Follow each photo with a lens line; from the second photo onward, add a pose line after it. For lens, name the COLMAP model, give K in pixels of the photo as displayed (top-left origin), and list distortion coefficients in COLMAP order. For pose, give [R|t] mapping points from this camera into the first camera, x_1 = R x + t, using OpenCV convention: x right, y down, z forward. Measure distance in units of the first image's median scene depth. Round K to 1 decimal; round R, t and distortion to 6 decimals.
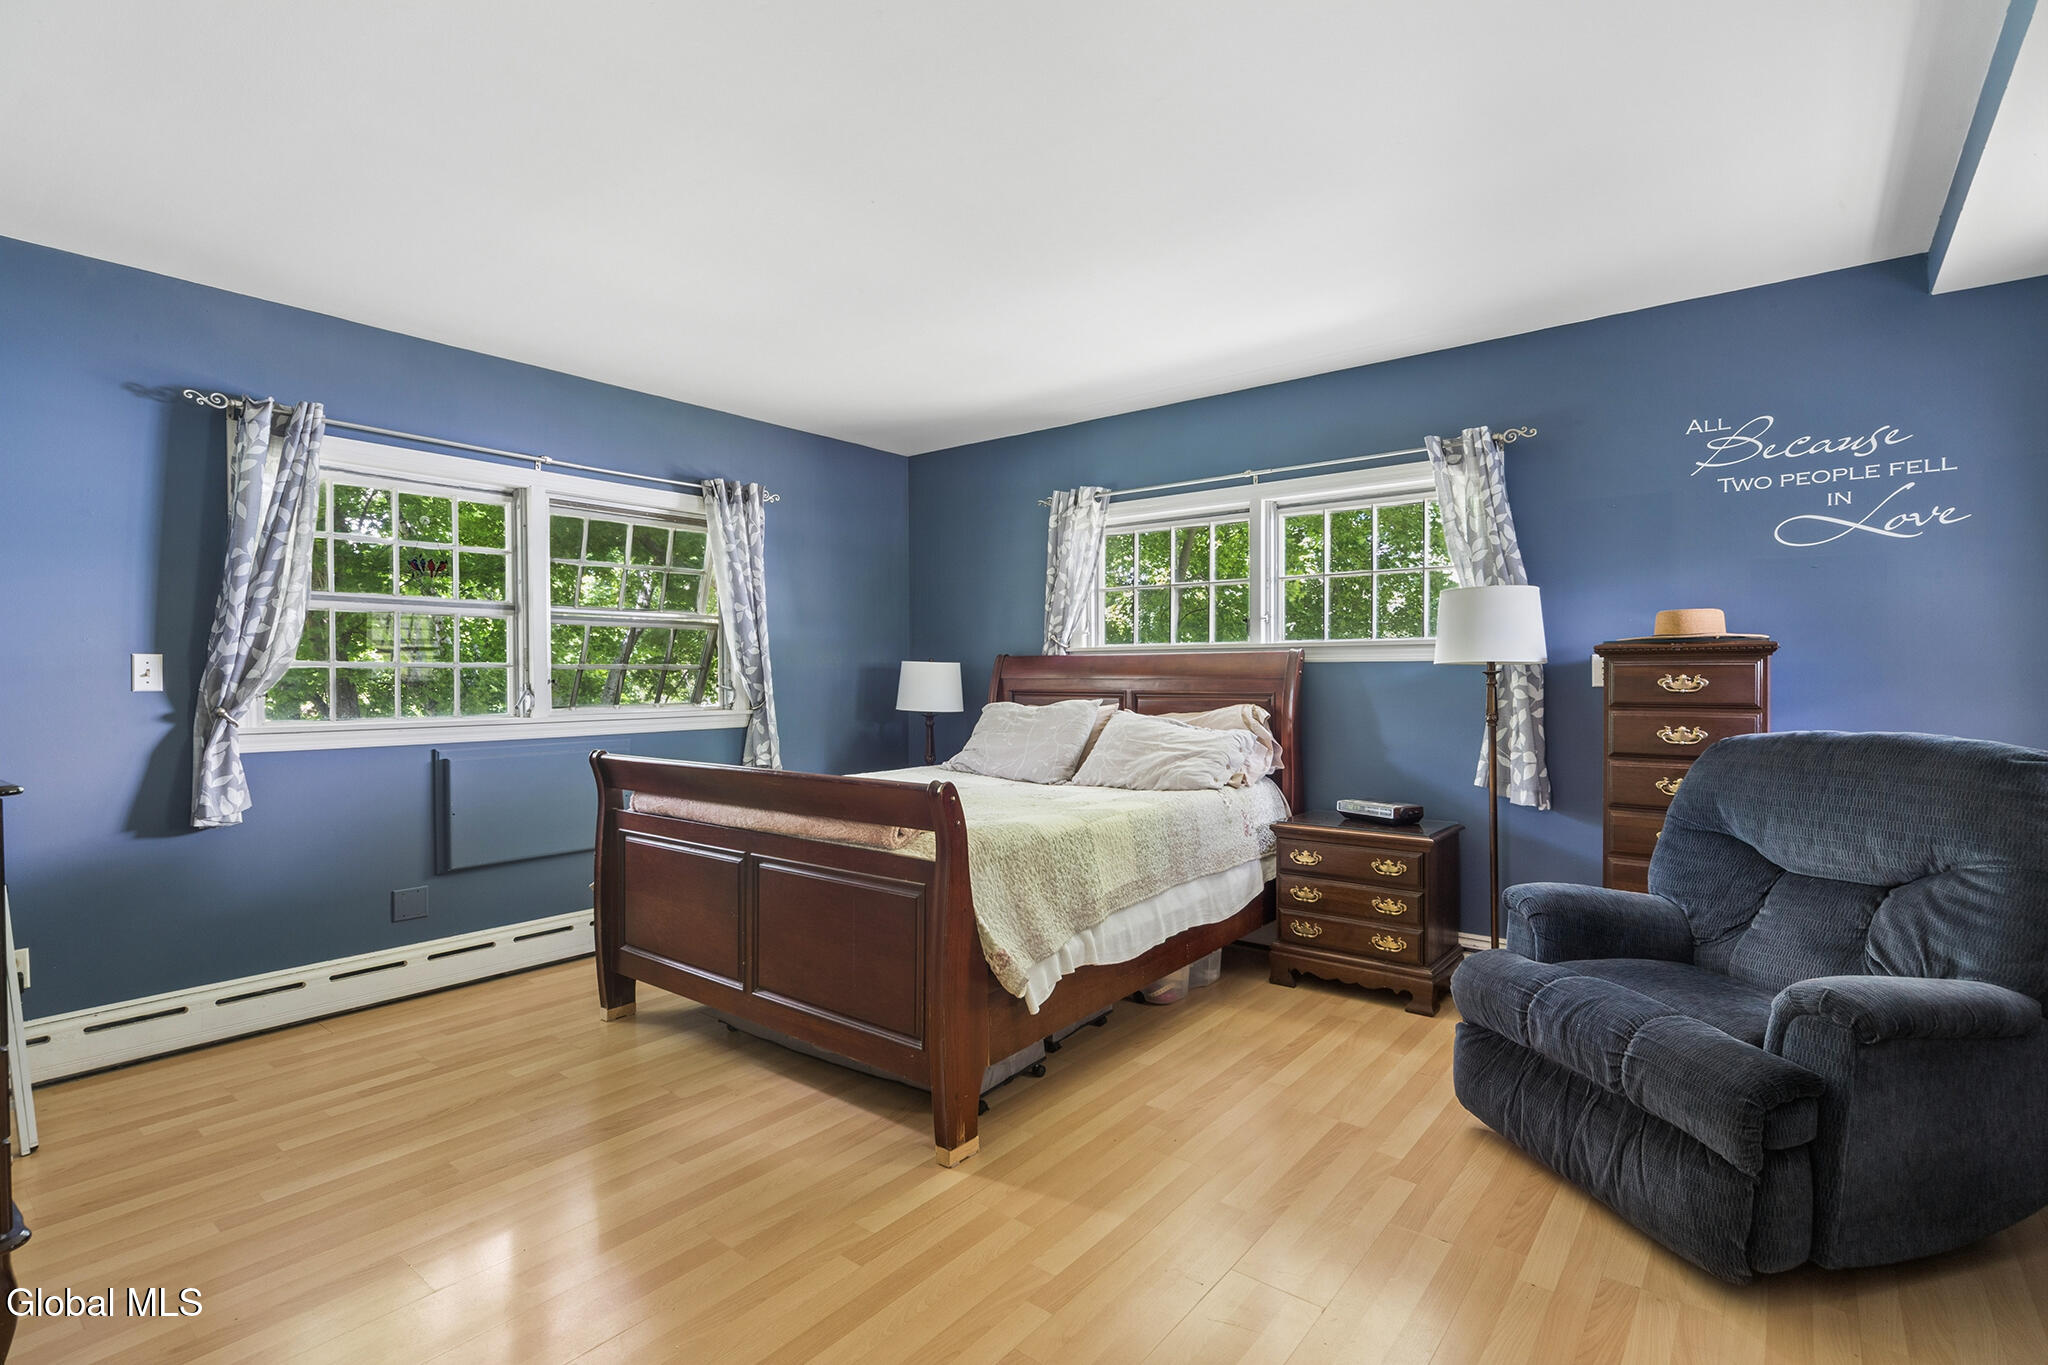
lens RADIAL K [[966.9, 0, 1017.7], [0, 966.9, 688.2], [0, 0, 1]] dist [-0.000602, -0.000113]
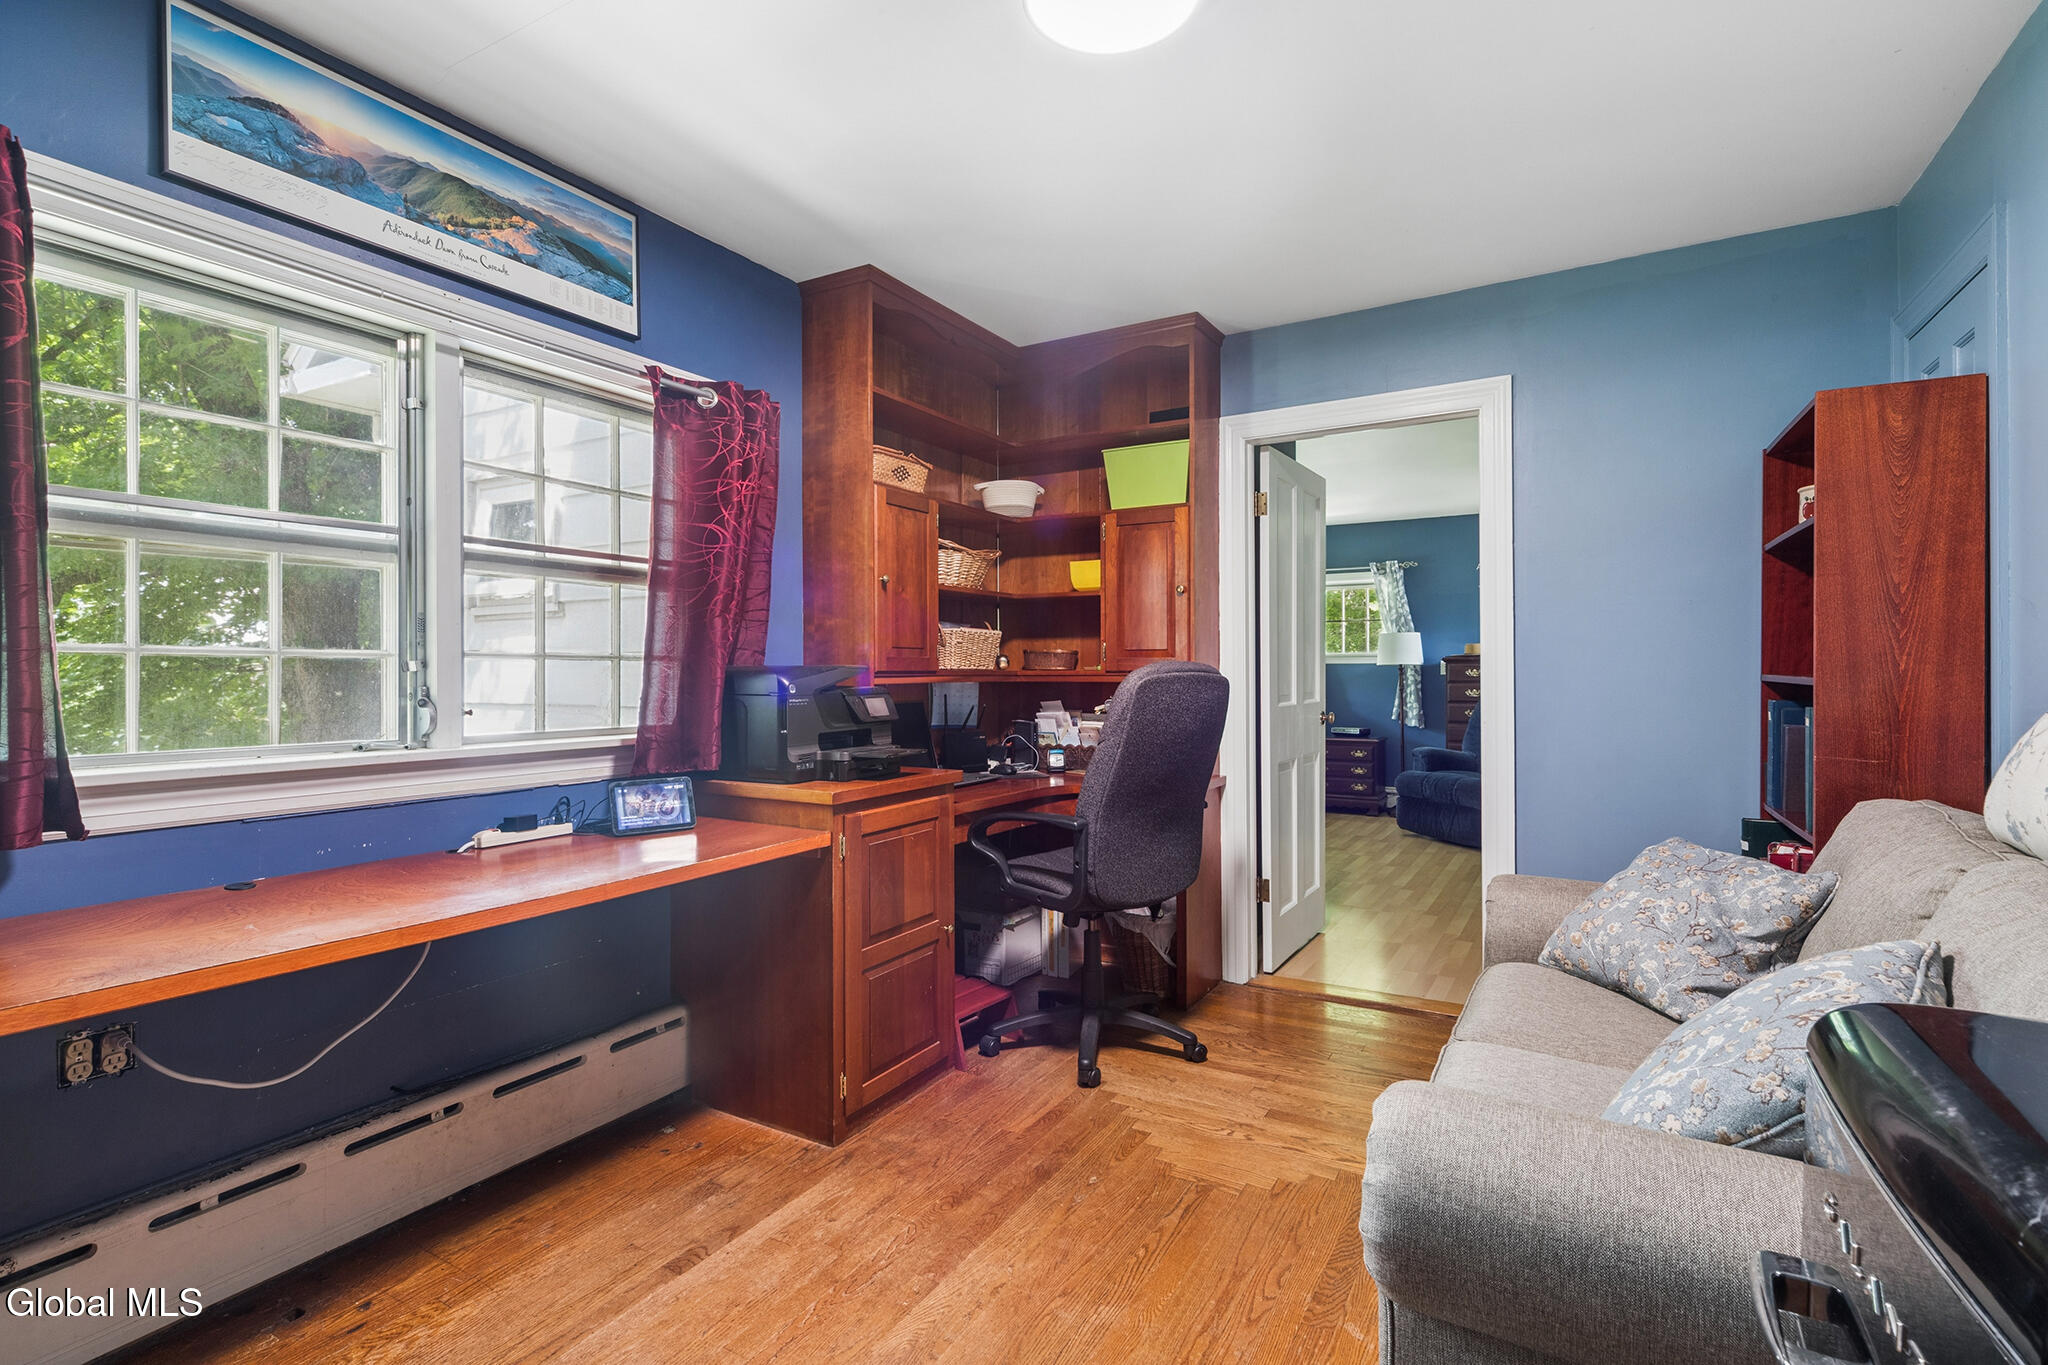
lens RADIAL K [[966.9, 0, 1028.9], [0, 966.9, 674.4], [0, 0, 1]] dist [-0.000602, -0.000113]
pose [[0.989452, 0.000513, 0.144863, -0.719971], [0.001127, 0.999936, -0.011238, 0.022396], [-0.144859, 0.011283, 0.989388, -1.153503]]
